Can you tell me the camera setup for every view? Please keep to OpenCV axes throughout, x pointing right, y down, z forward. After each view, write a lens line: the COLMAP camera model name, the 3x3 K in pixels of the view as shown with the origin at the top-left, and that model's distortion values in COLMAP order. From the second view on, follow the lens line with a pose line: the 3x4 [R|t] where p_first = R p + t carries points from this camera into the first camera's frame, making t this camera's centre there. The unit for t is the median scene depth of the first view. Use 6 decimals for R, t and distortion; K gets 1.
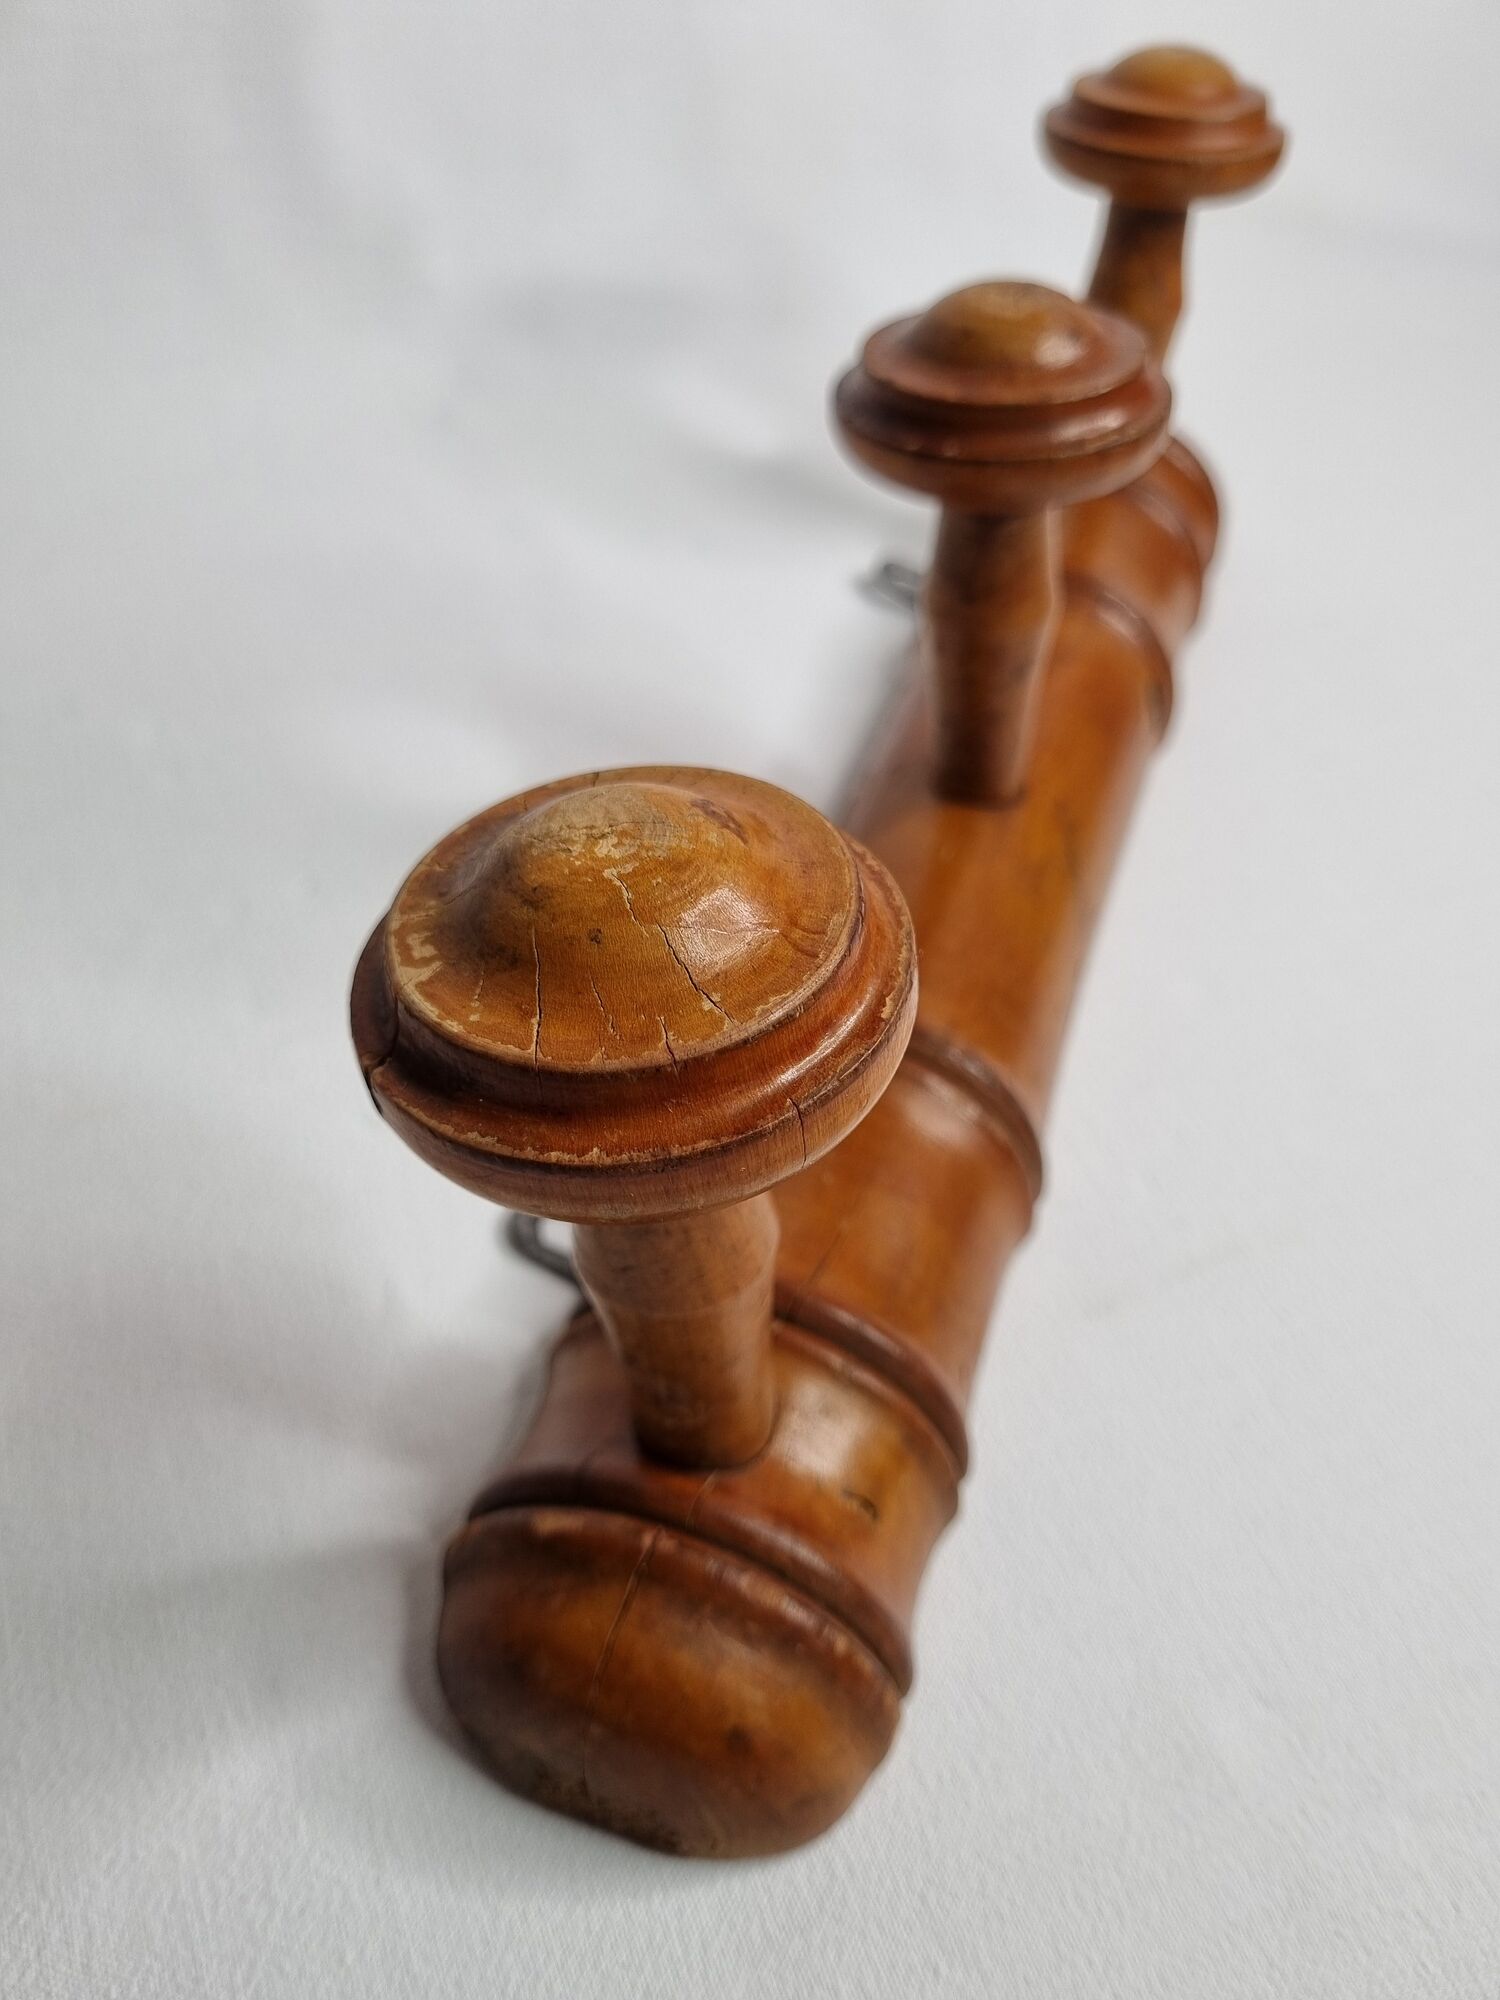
lens RADIAL K [[1666.4, 0, 750.0], [0, 1666.4, 1000.0], [0, 0, 1]] dist [-0.005150, -0.003017]
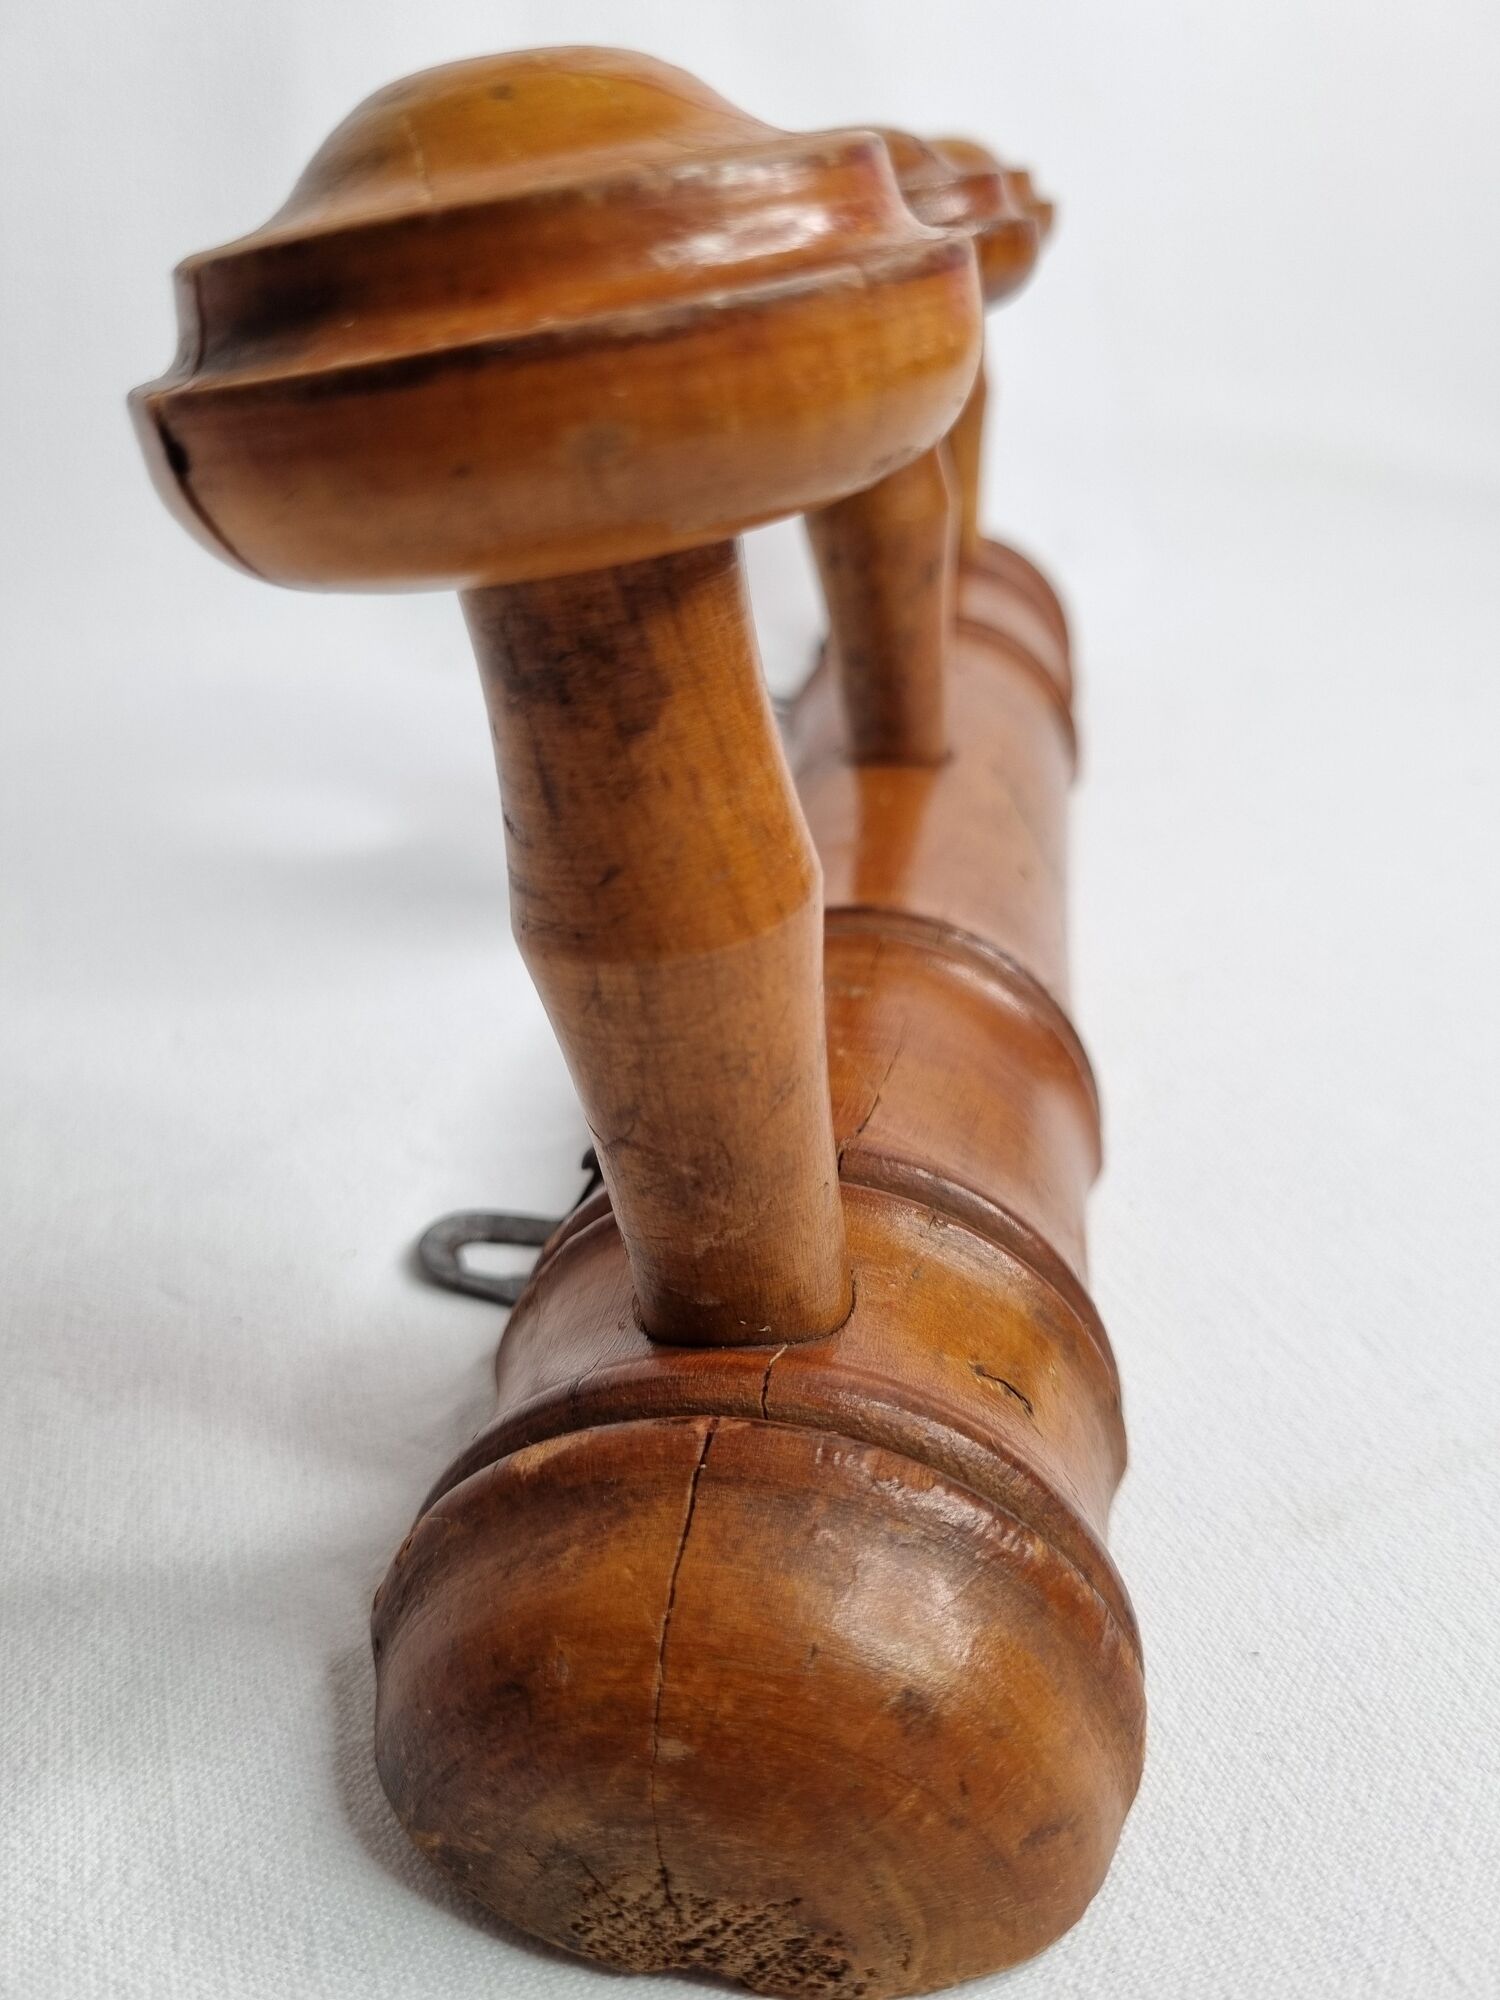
lens RADIAL K [[1666.4, 0, 750.0], [0, 1666.4, 1000.0], [0, 0, 1]] dist [-0.005150, -0.003017]
pose [[0.981736, -0.149679, 0.117430, -0.093027], [0.179595, 0.932788, -0.312495, 0.375320], [-0.062763, 0.327877, 0.942633, 0.364479]]
